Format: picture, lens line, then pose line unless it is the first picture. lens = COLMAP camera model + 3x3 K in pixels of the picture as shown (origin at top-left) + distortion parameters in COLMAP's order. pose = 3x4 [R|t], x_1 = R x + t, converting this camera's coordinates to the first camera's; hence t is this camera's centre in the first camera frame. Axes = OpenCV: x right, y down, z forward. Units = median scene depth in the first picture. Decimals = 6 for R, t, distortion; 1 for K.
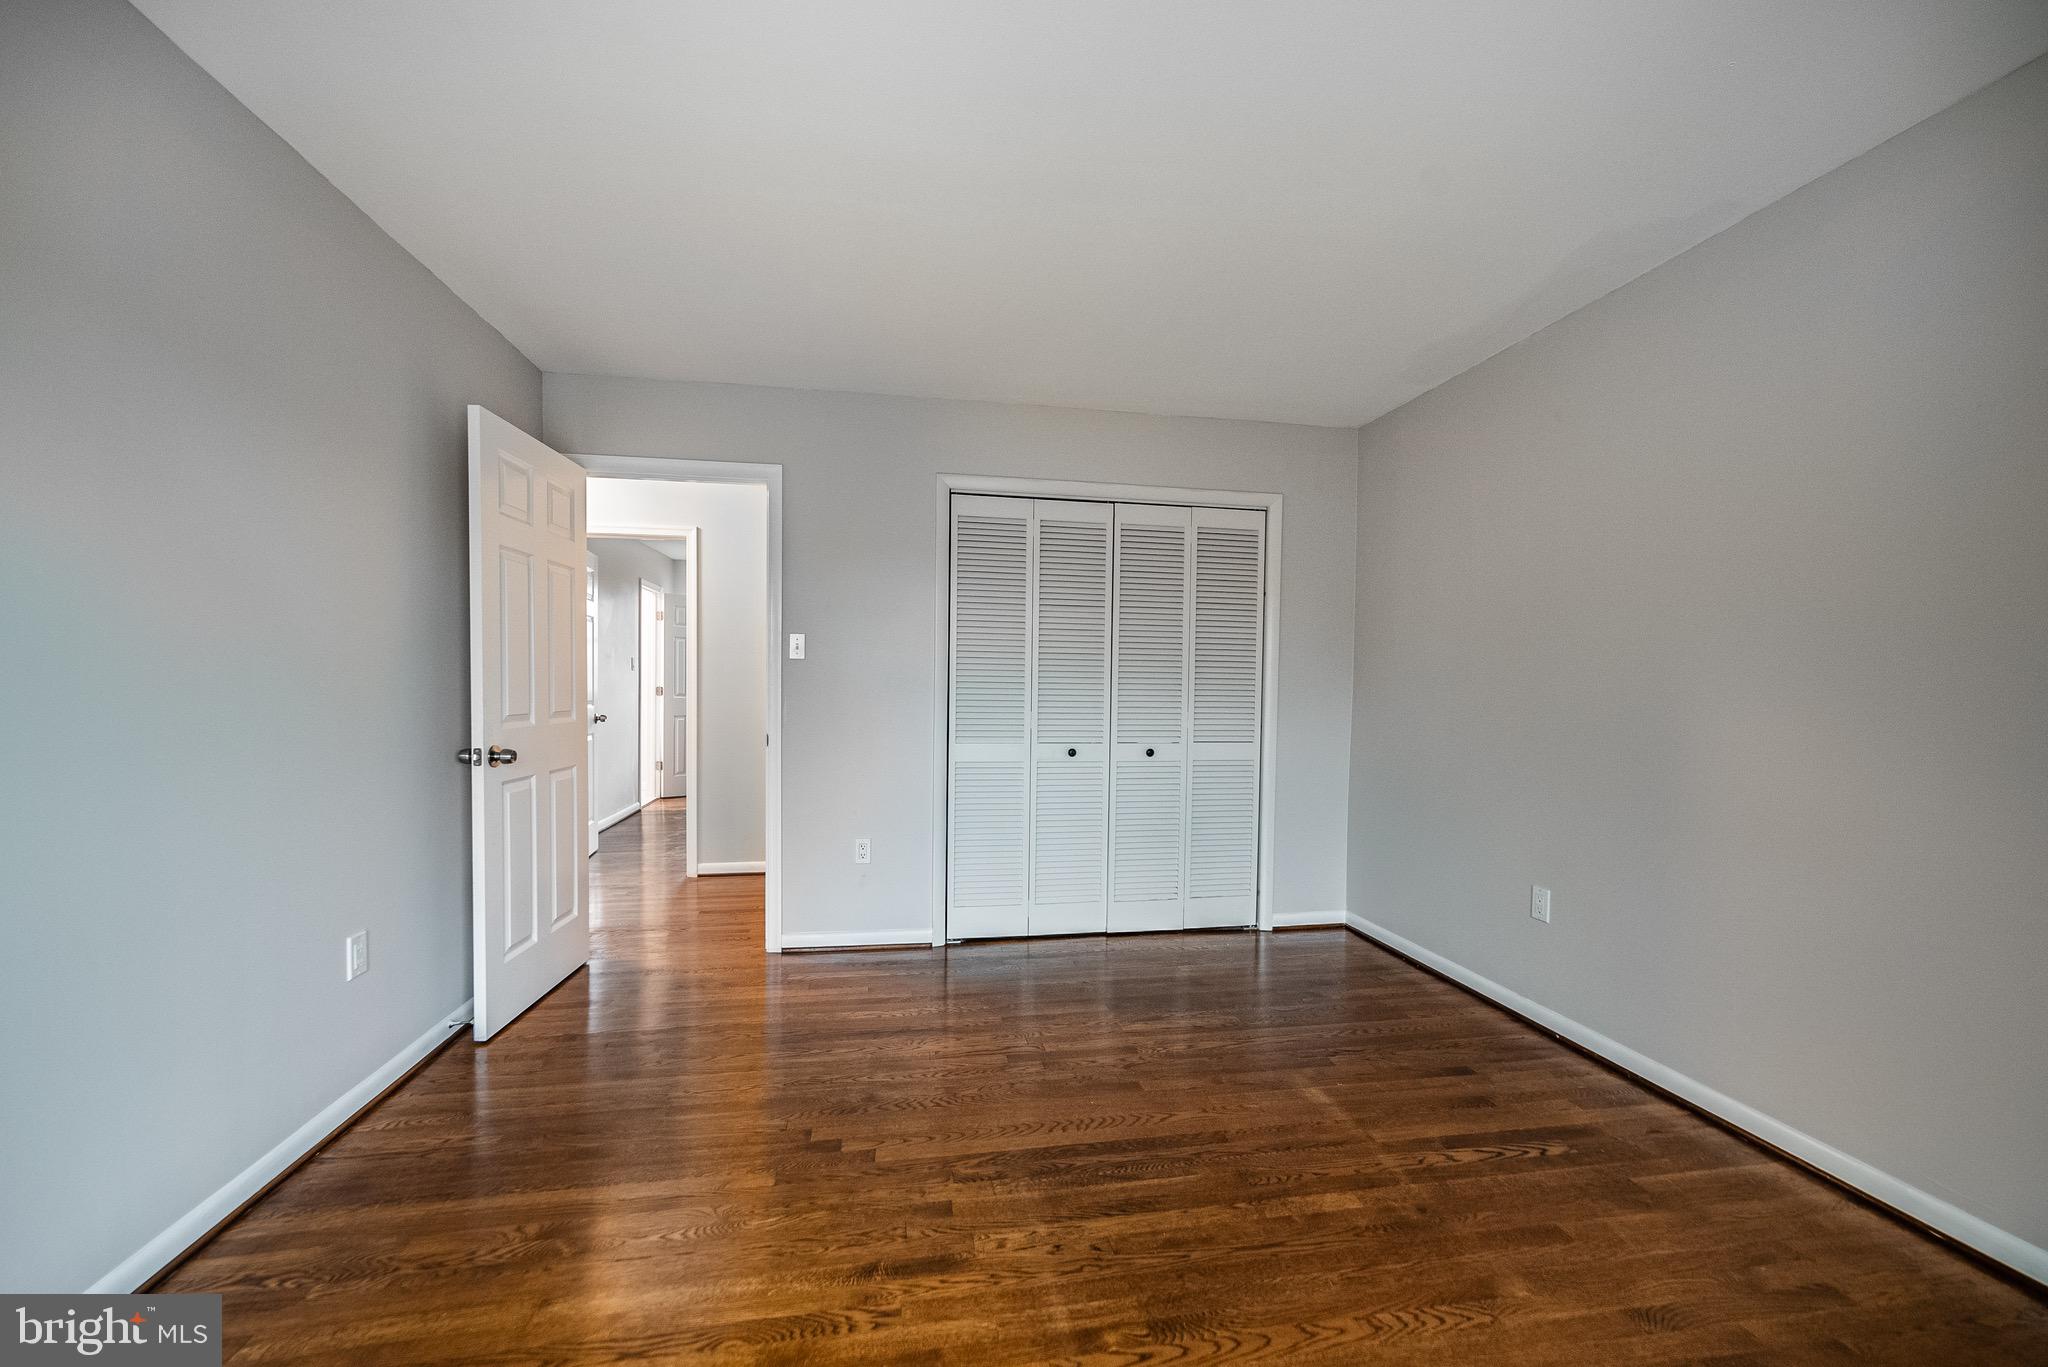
lens RADIAL K [[731.9, 0, 991.6], [0, 731.9, 687.9], [0, 0, 1]] dist [0.000234, -0.000034]
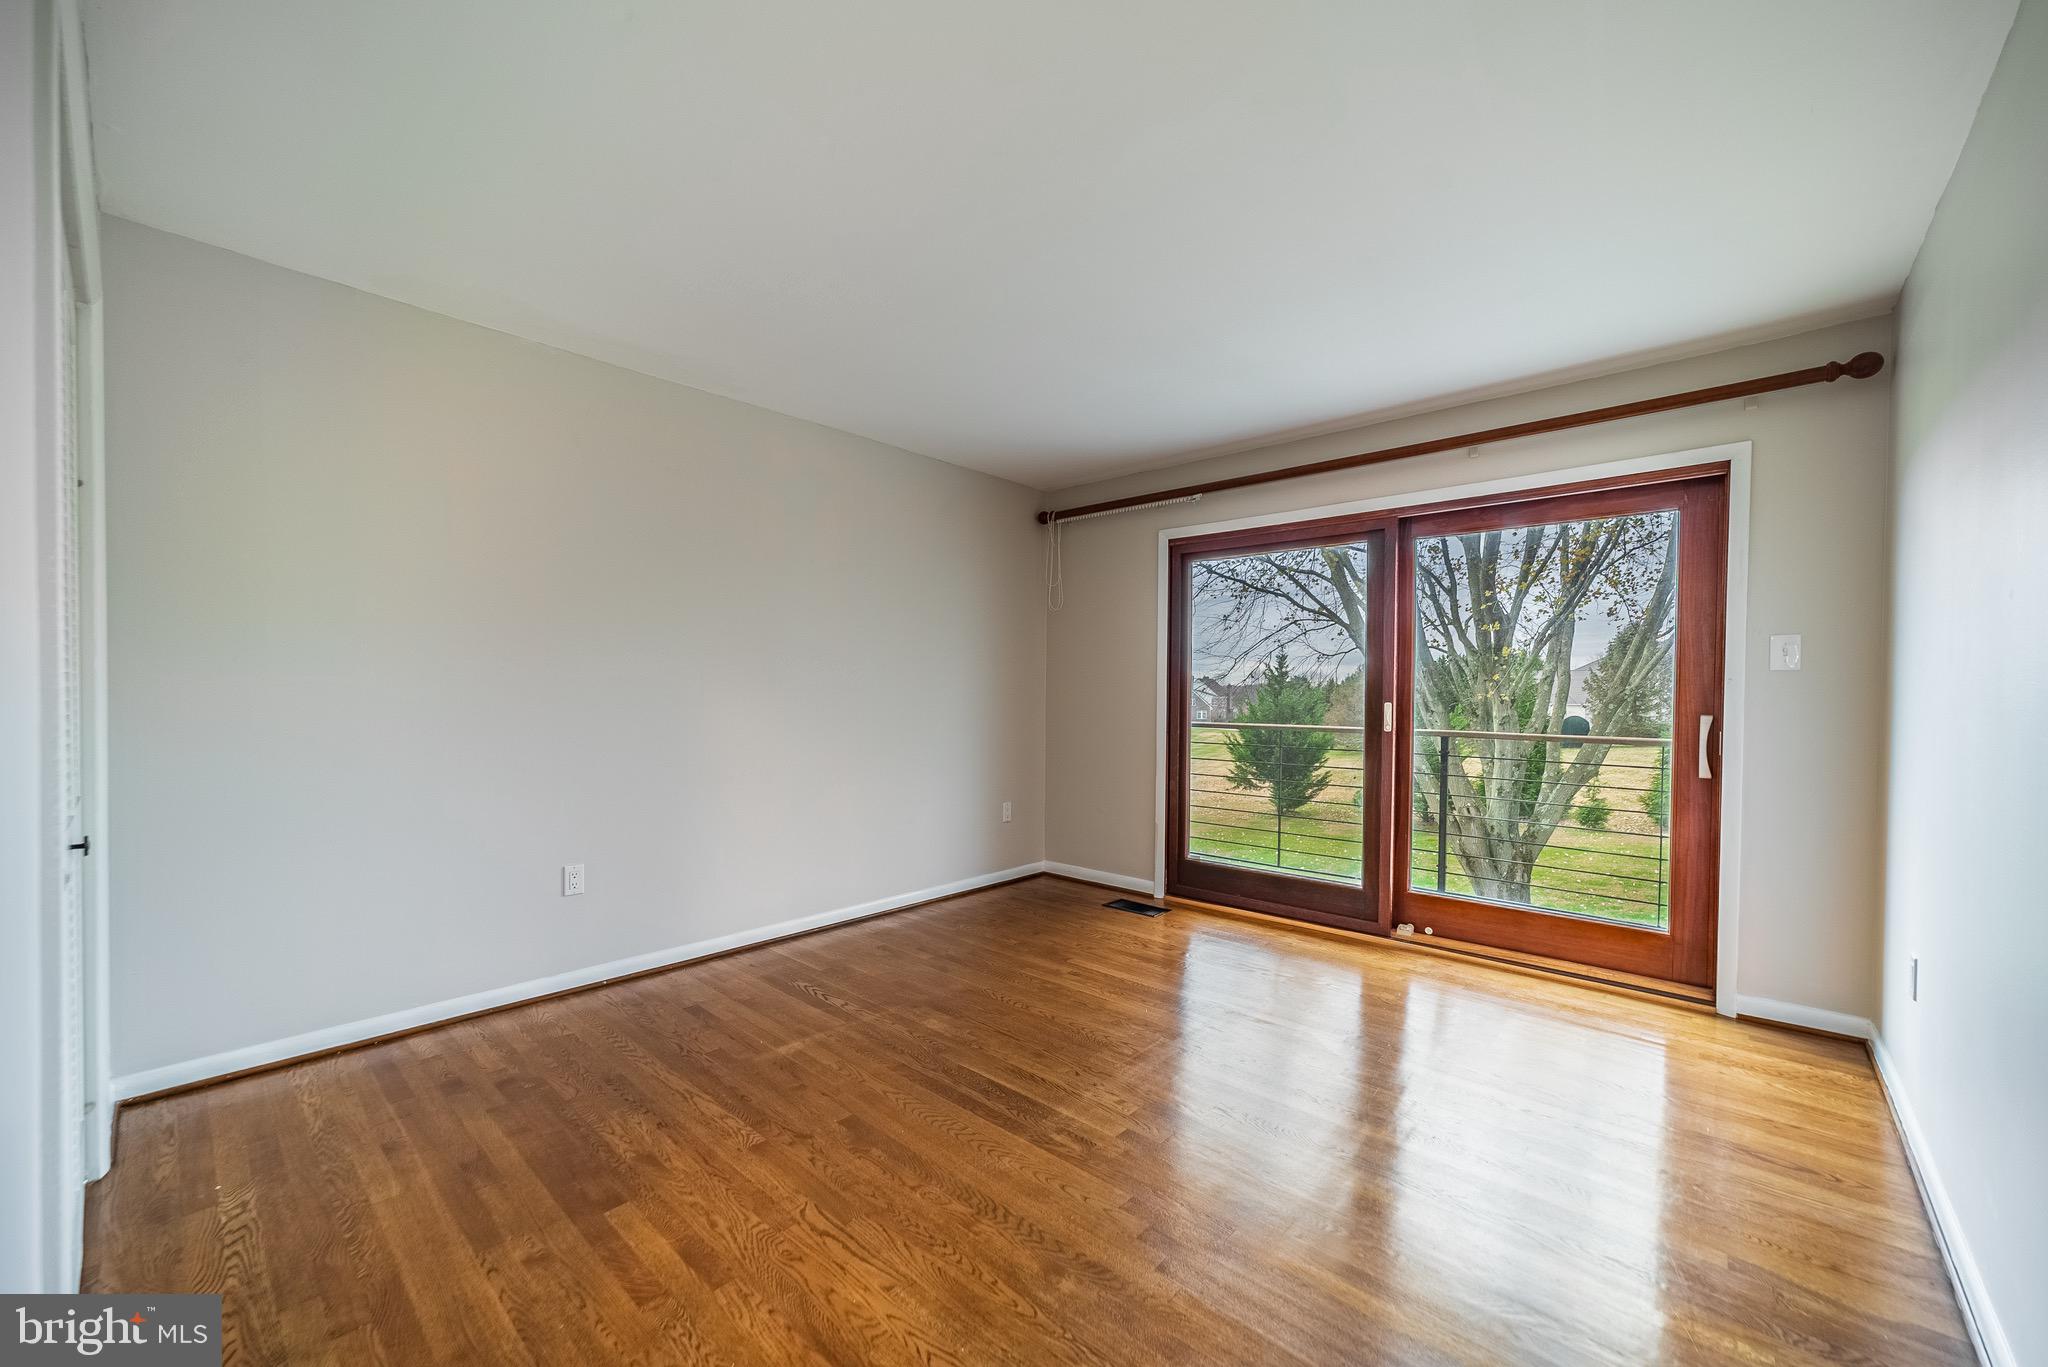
lens RADIAL K [[797.4, 0, 1031.7], [0, 797.4, 703.7], [0, 0, 1]] dist [-0.000920, 0.000522]
pose [[-0.625606, -0.026662, 0.779684, -0.776467], [-0.013393, 0.999636, 0.023438, -0.007029], [-0.780024, 0.004220, -0.625735, 1.569025]]
